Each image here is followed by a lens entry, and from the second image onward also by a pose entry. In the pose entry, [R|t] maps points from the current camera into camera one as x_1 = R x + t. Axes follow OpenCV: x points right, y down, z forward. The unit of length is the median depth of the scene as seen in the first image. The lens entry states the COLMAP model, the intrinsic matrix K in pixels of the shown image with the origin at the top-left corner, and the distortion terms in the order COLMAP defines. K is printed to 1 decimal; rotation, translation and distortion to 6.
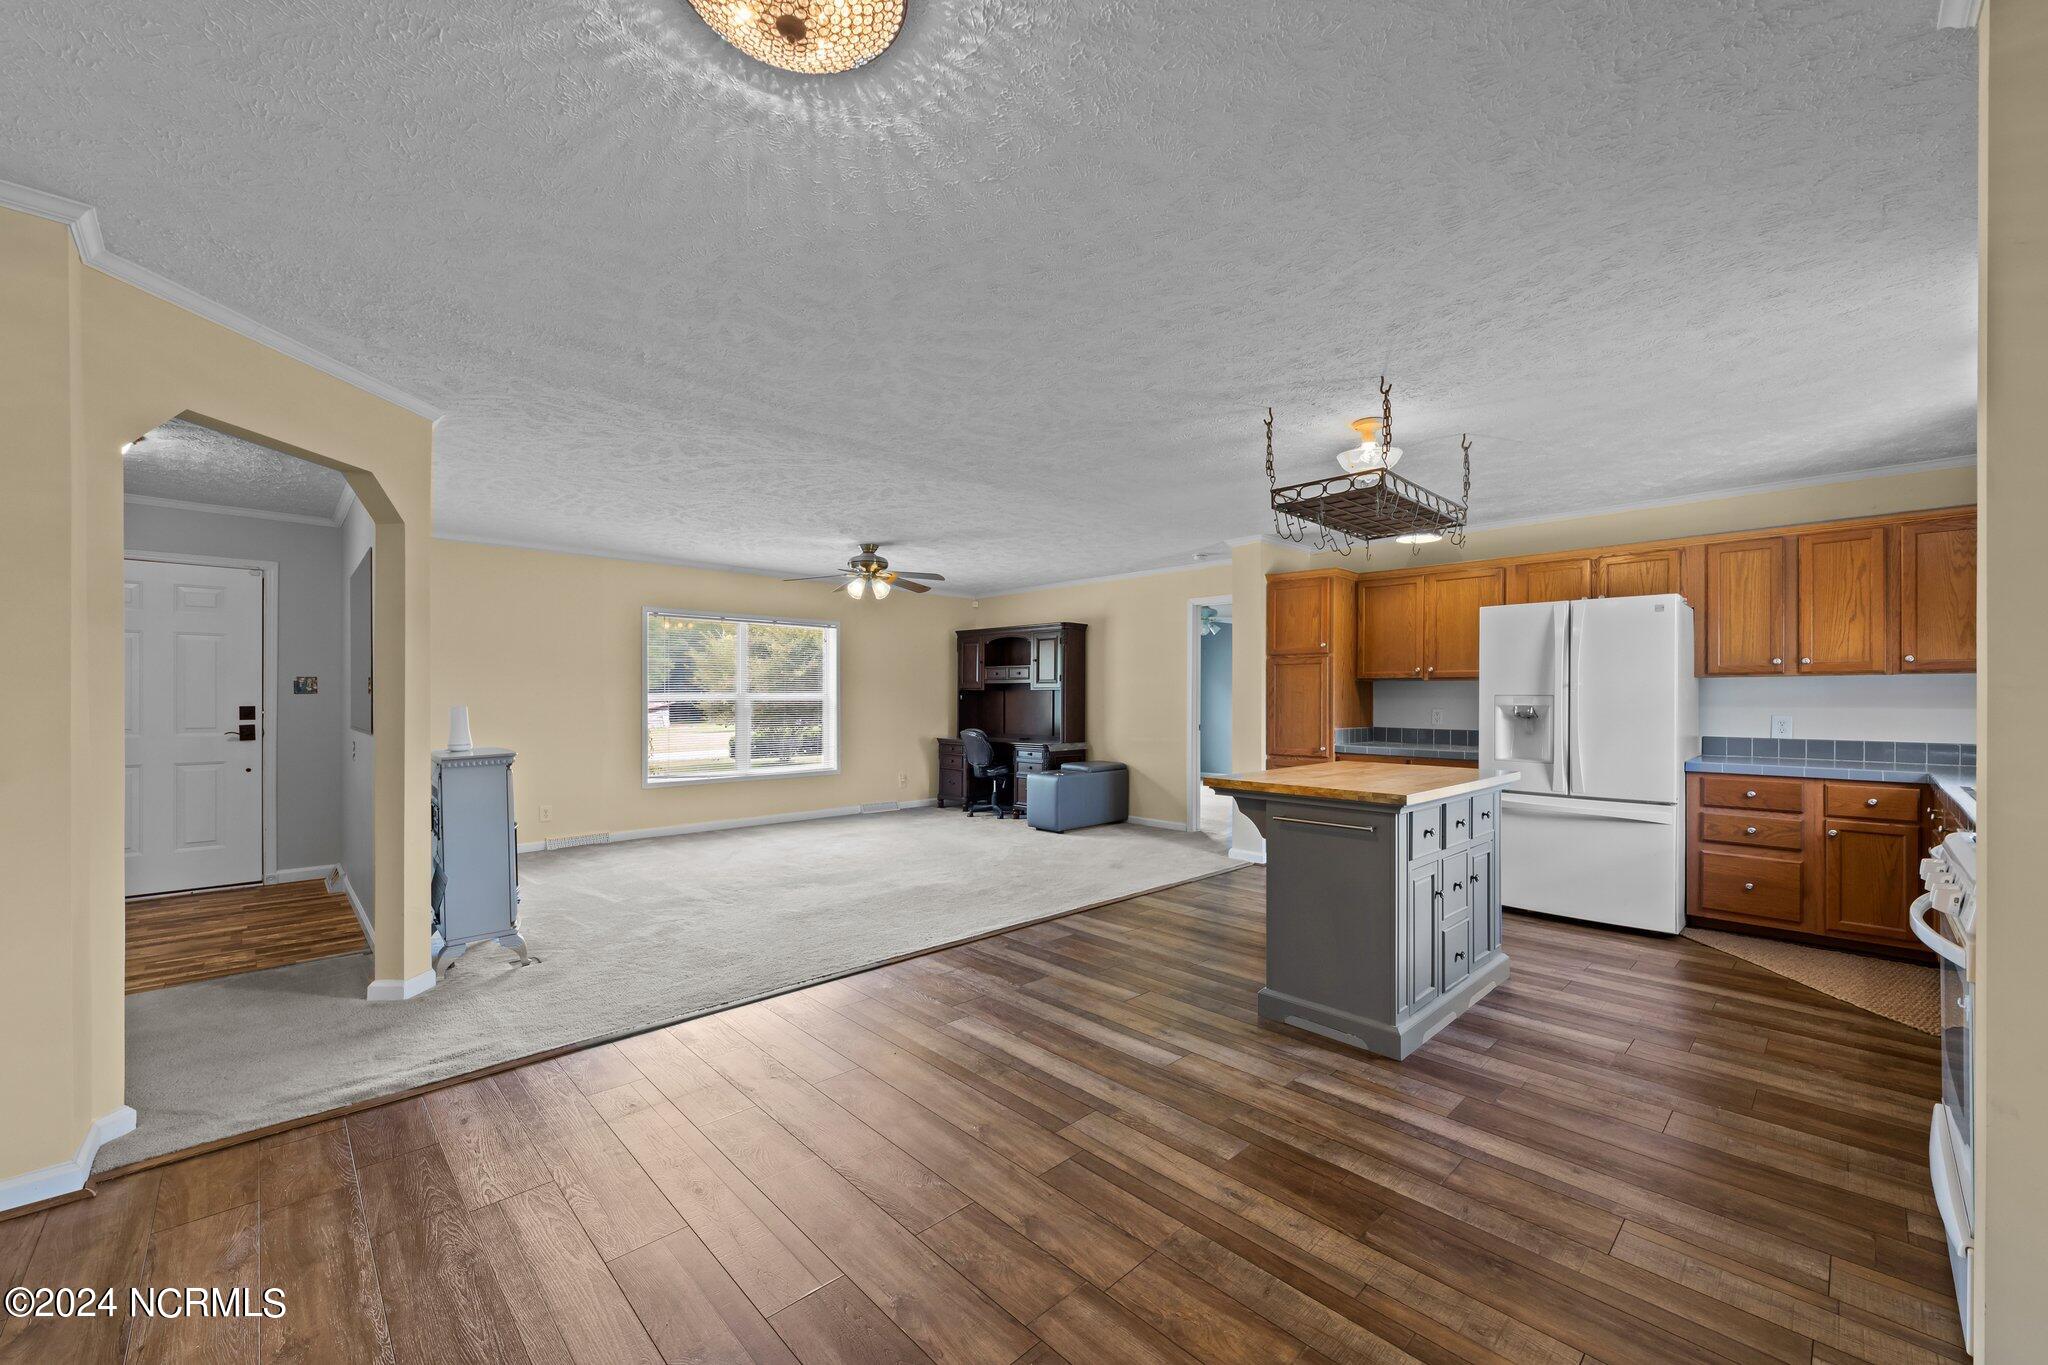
lens RADIAL K [[788.1, 0, 1013.6], [0, 788.1, 698.1], [0, 0, 1]] dist [0.000337, 0.001639]
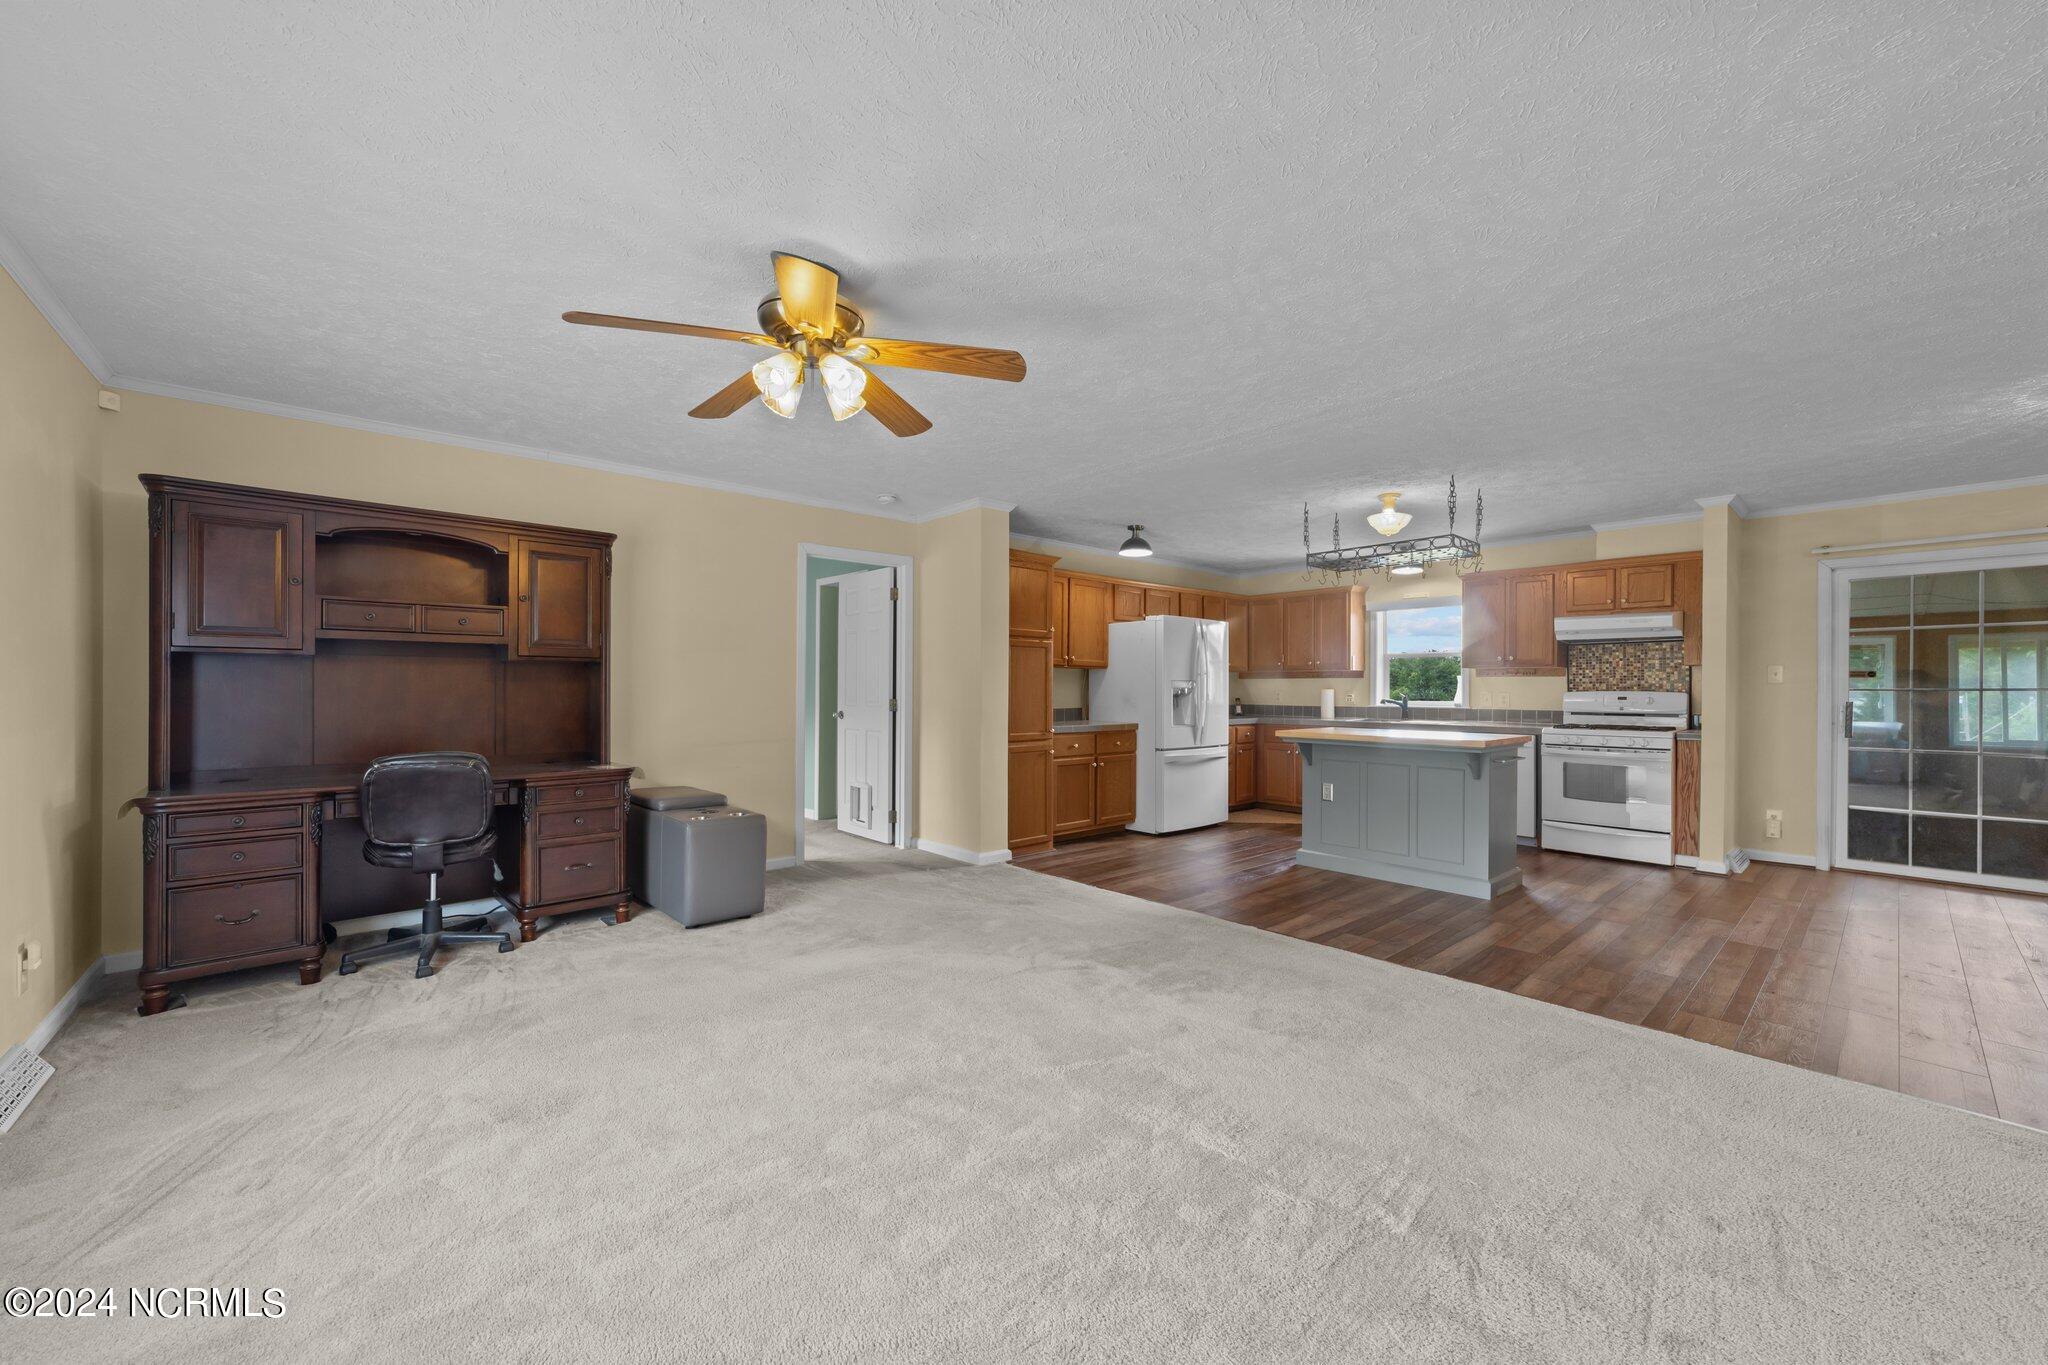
lens RADIAL K [[788.1, 0, 1030.5], [0, 788.1, 684.0], [0, 0, 1]] dist [0.000337, 0.001639]
pose [[0.017279, 0.004931, 0.999839, -1.189746], [-0.005330, 0.999974, -0.004839, 0.015960], [-0.999837, -0.005245, 0.017304, 1.877104]]
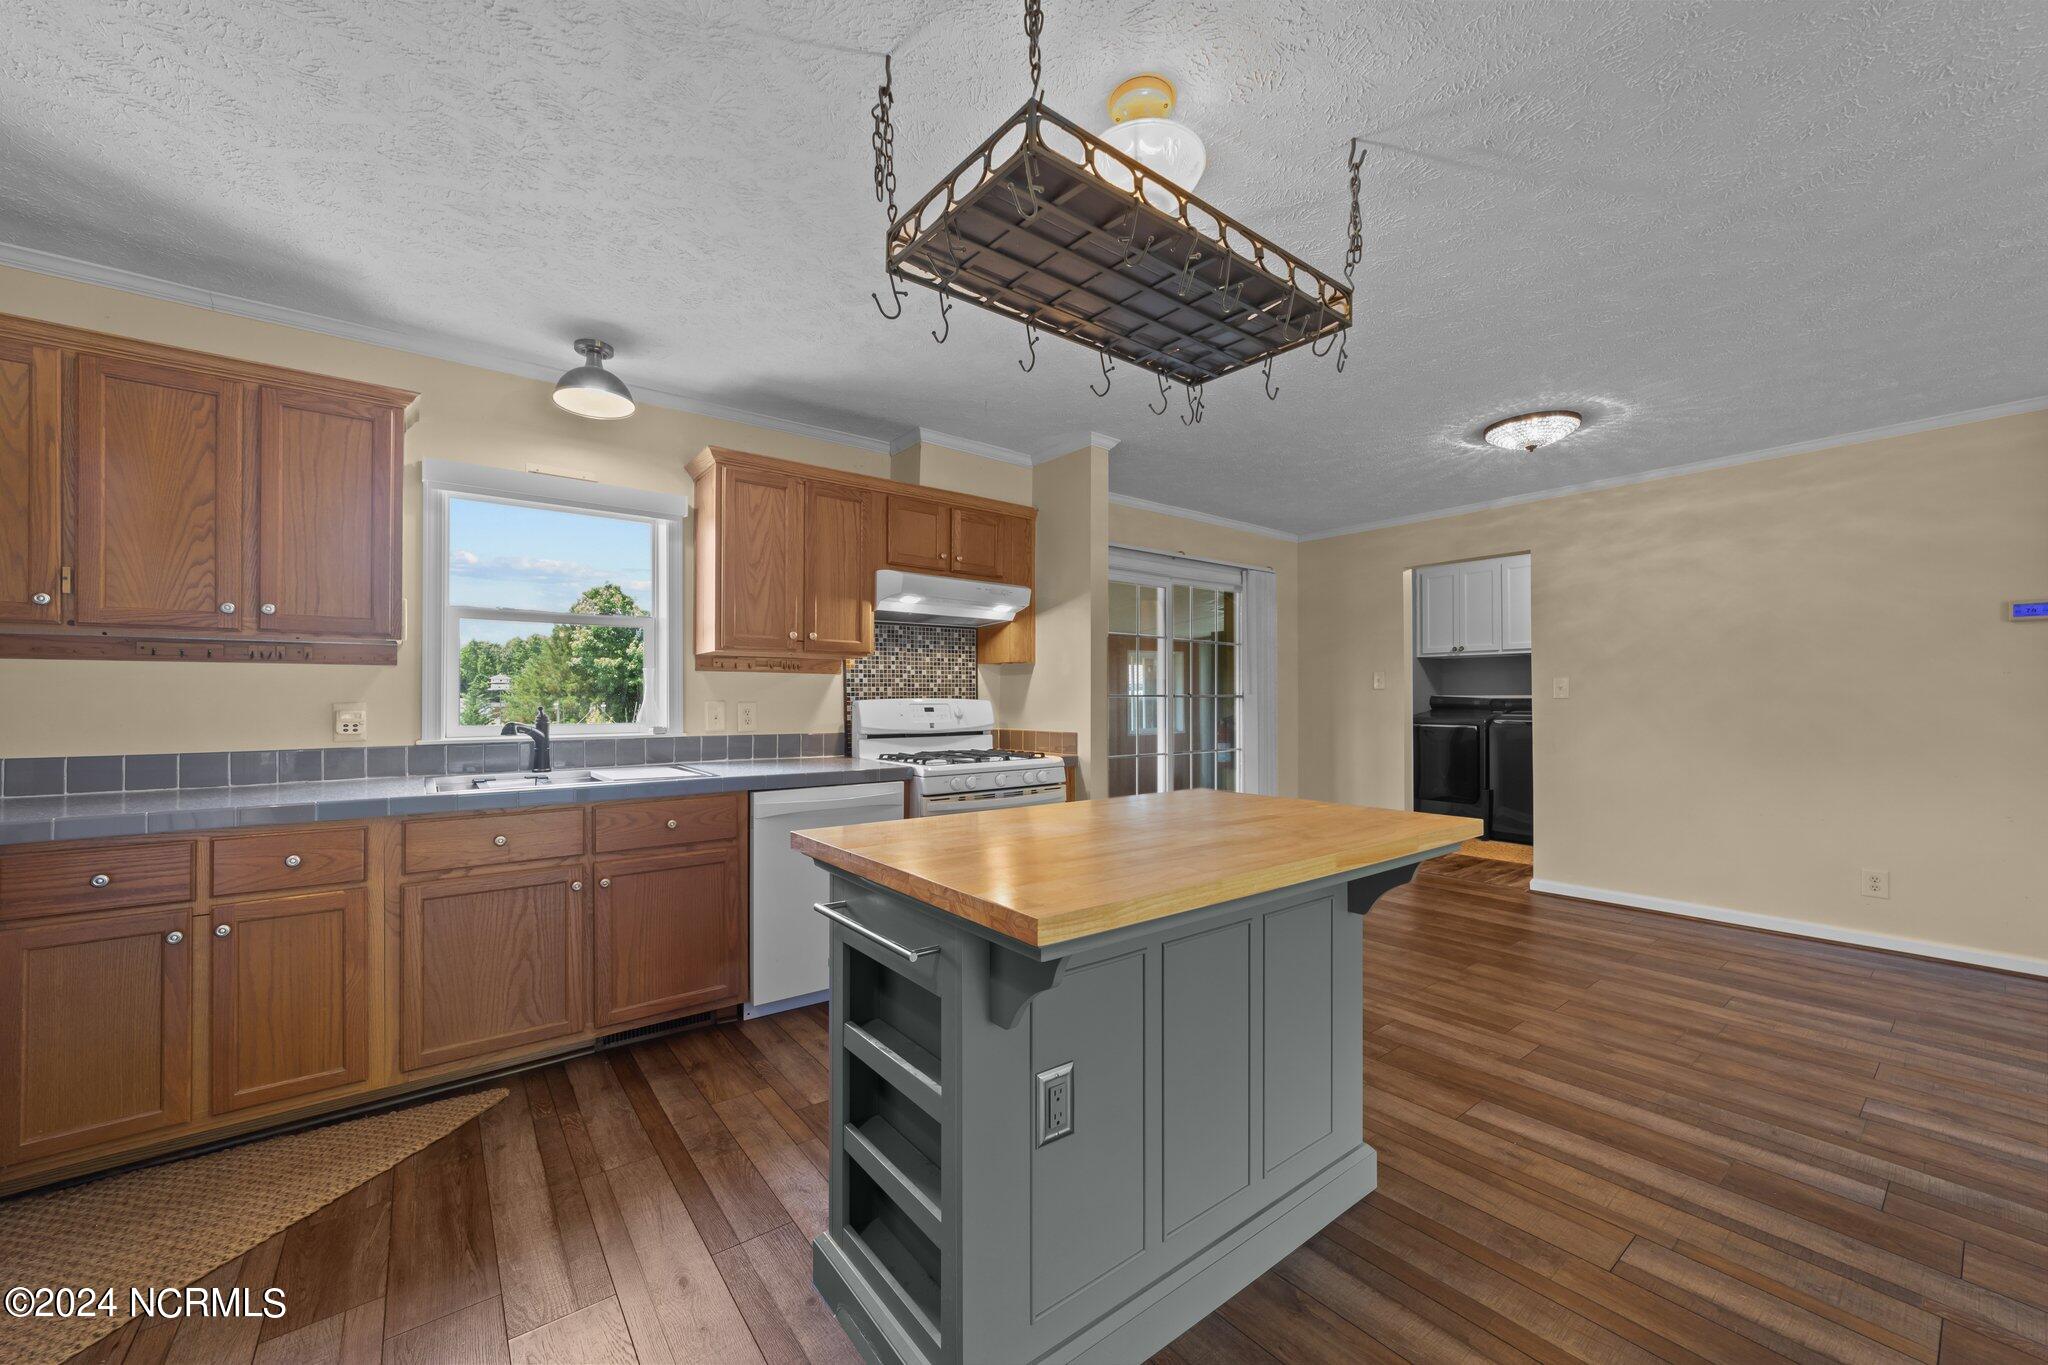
lens RADIAL K [[788.1, 0, 1015.4], [0, 788.1, 688.7], [0, 0, 1]] dist [0.000337, 0.001639]
pose [[-0.995904, 0.001357, 0.090405, 0.552113], [-0.000117, 0.999867, -0.016294, 0.020915], [-0.090415, -0.016238, -0.995772, 1.699551]]
